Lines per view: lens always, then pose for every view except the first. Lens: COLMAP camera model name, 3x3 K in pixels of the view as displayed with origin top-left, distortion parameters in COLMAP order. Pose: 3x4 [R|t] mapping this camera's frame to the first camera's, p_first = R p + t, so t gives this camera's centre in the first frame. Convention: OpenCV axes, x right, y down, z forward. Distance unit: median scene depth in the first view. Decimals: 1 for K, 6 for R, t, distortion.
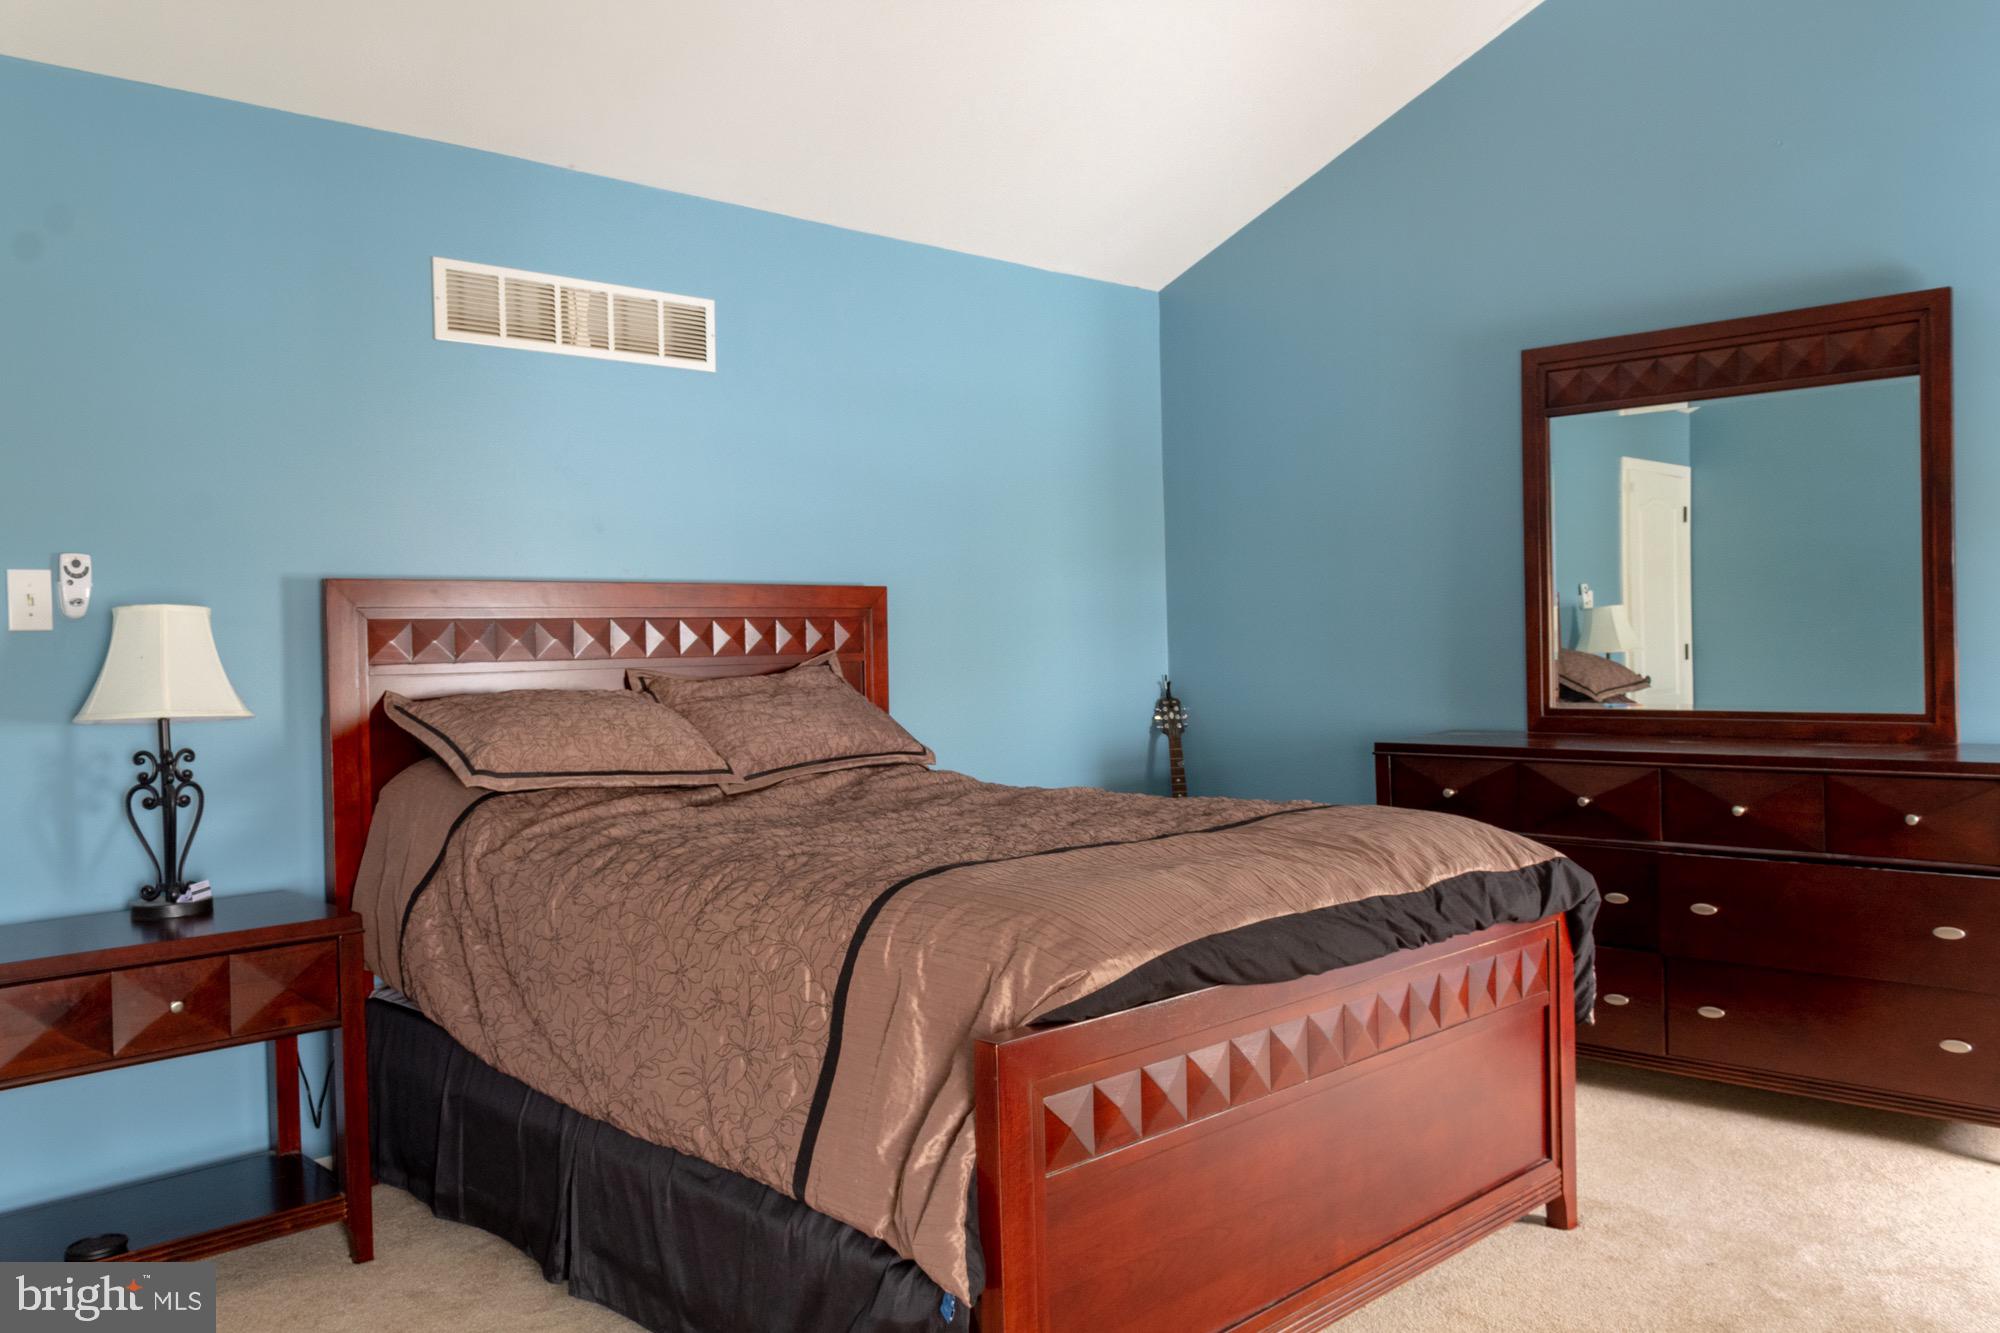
lens RADIAL K [[1667.7, 0, 999.5], [0, 1667.7, 621.4], [0, 0, 1]] dist [-0.001307, -0.002302]
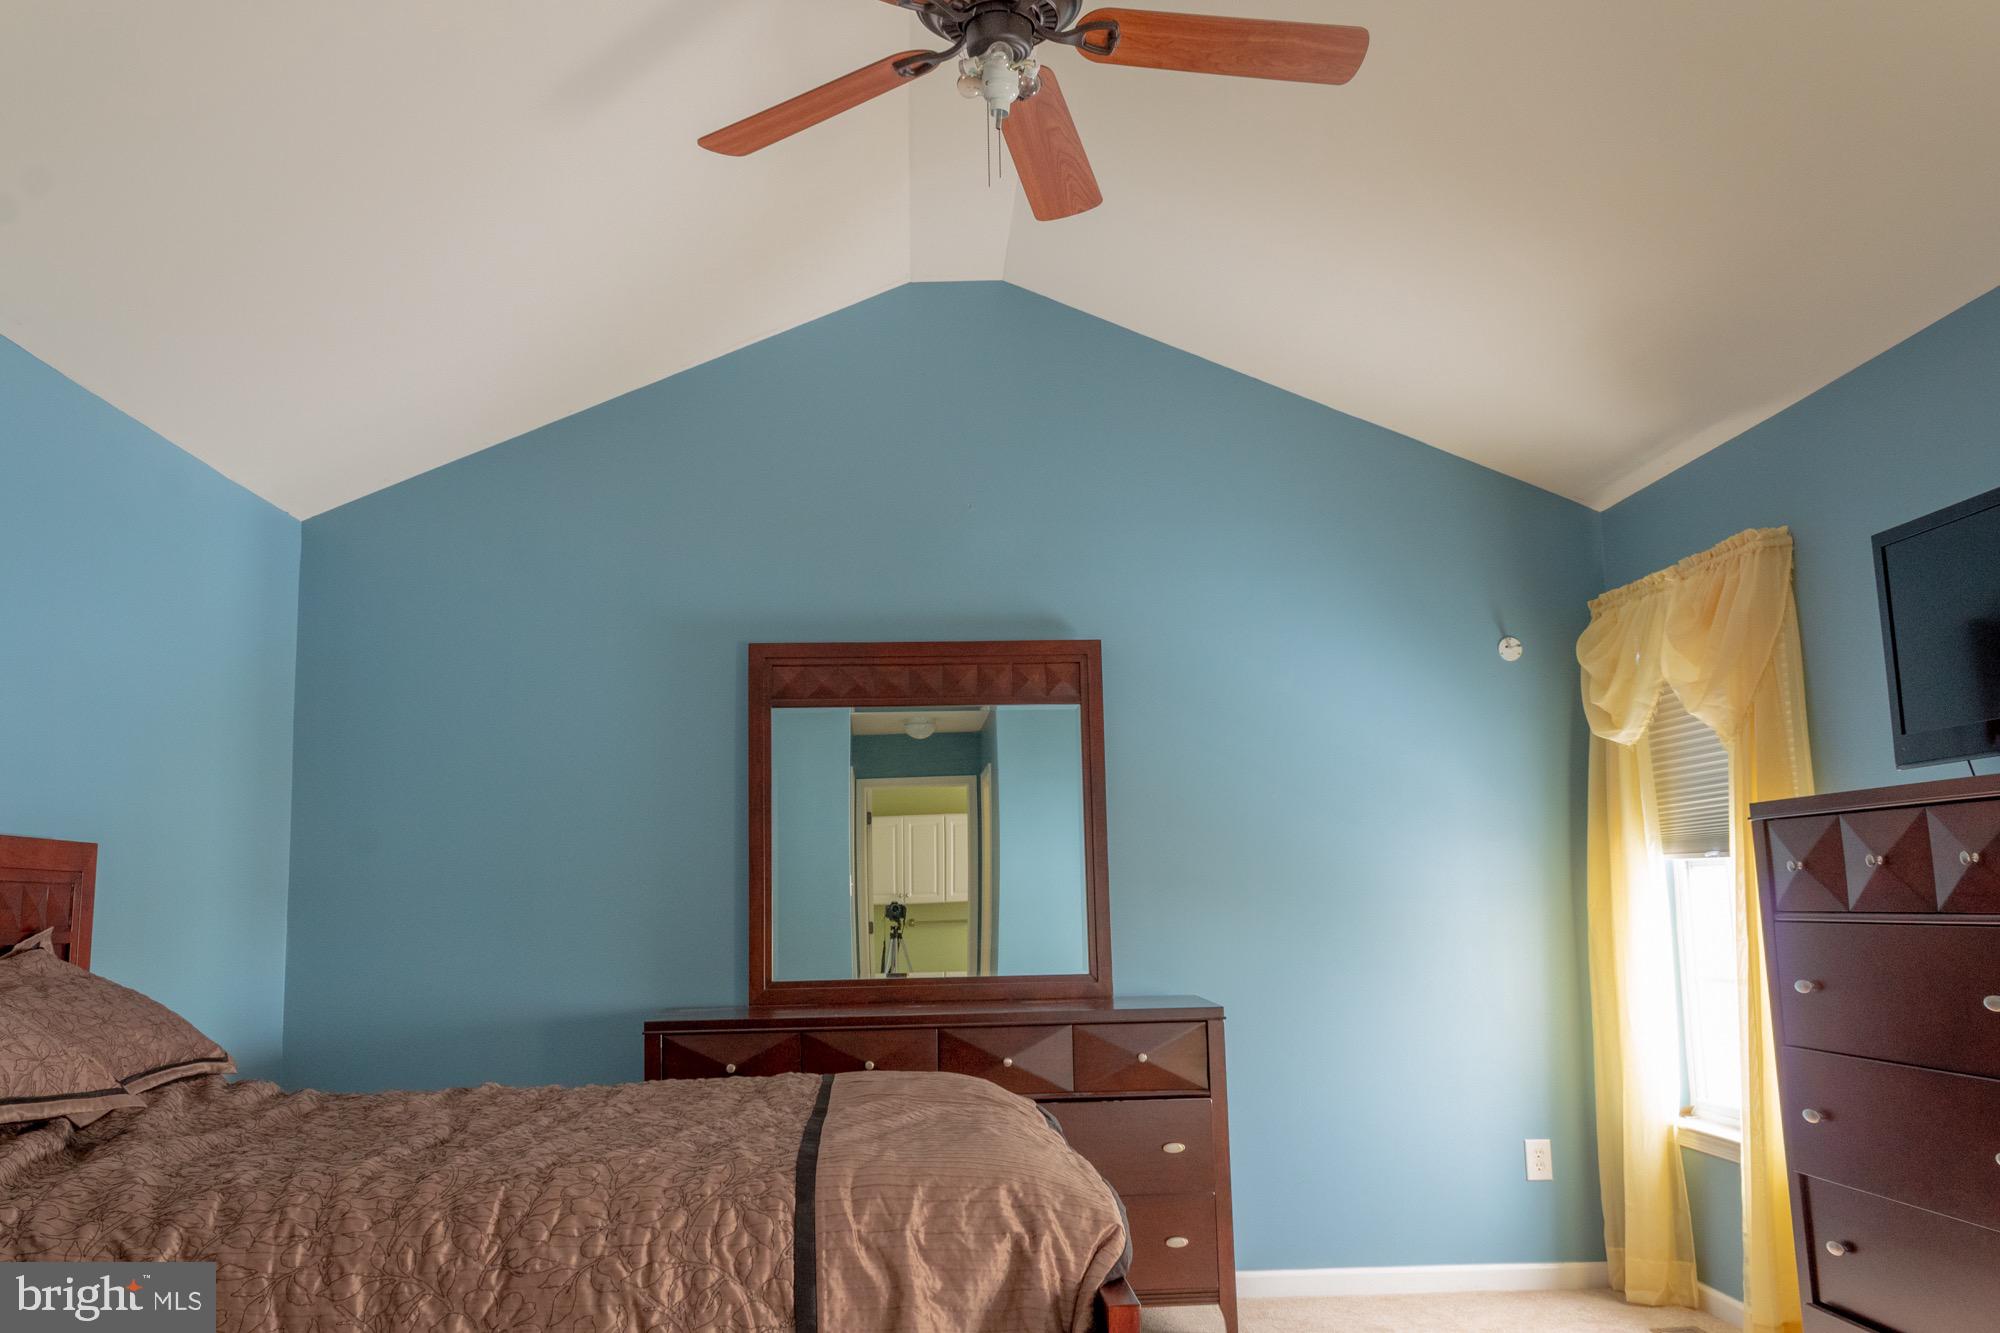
lens RADIAL K [[1643.1, 0, 1000.0], [0, 1643.1, 666.5], [0, 0, 1]] dist [0.048444, 0.003607]
pose [[0.655664, 0.118272, 0.745732, -0.380782], [0.001278, 0.987481, -0.157736, 0.020054], [-0.755051, 0.104375, 0.647305, 0.199913]]
